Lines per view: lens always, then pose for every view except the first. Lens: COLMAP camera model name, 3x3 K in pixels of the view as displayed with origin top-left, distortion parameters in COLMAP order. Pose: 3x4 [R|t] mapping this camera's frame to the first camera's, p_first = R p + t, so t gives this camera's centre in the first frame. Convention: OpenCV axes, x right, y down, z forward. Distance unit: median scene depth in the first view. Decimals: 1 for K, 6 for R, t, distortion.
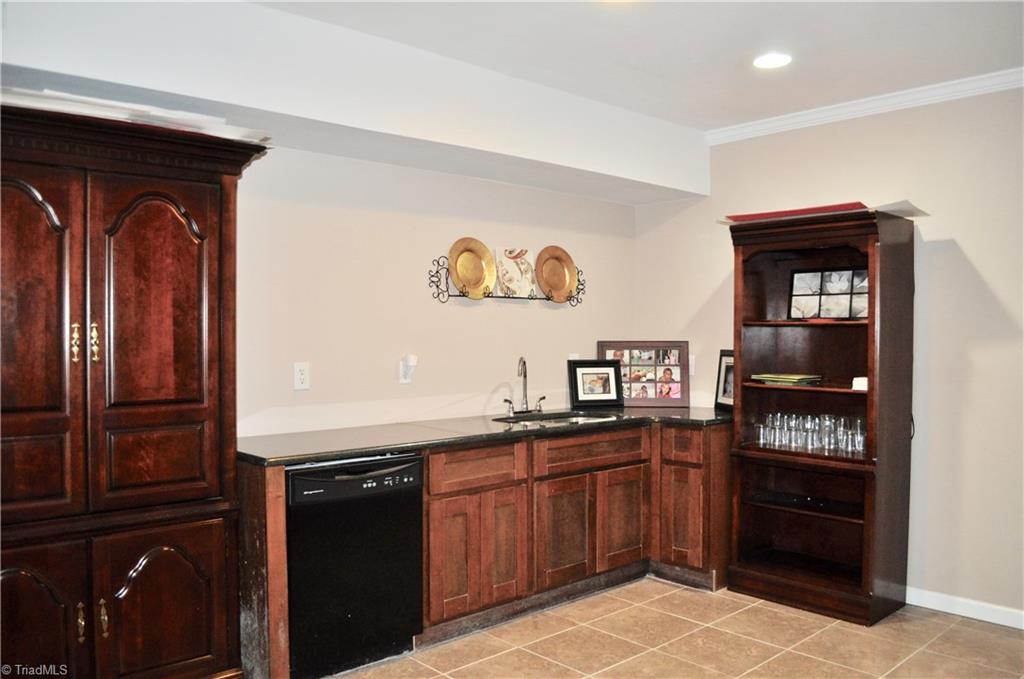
lens RADIAL K [[805.3, 0, 512.0], [0, 805.3, 339.5], [0, 0, 1]] dist [-0.078552, -0.003616]
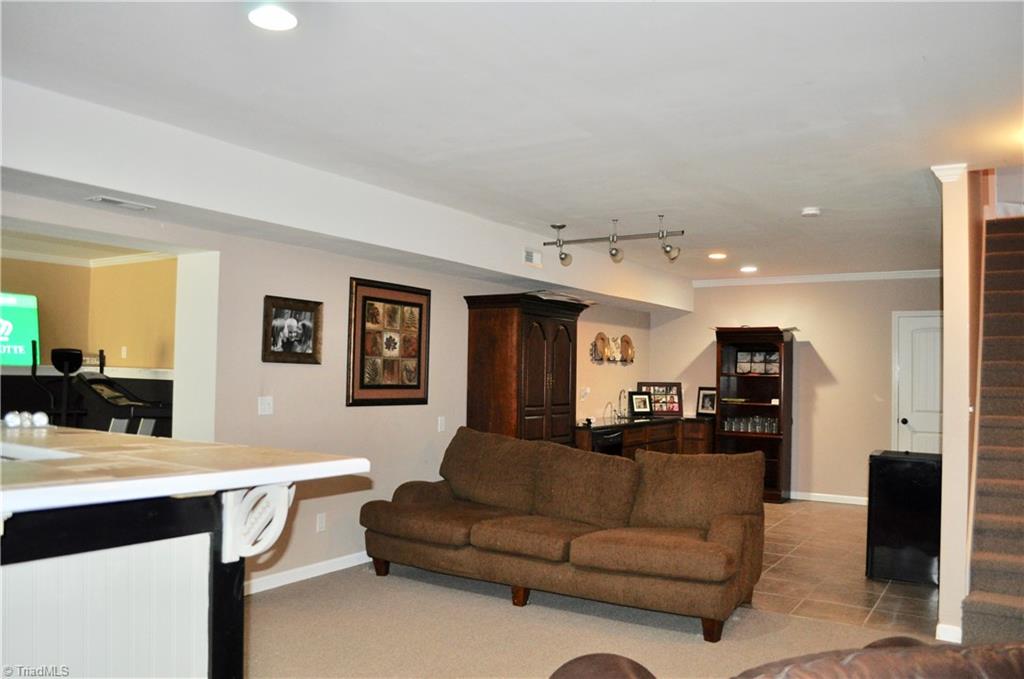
lens RADIAL K [[805.3, 0, 512.0], [0, 805.3, 339.5], [0, 0, 1]] dist [-0.078552, -0.003616]
pose [[0.964823, 0.026246, 0.261587, -0.752450], [-0.014099, 0.998738, -0.048205, -0.003049], [-0.262522, 0.042821, 0.963975, -0.874106]]
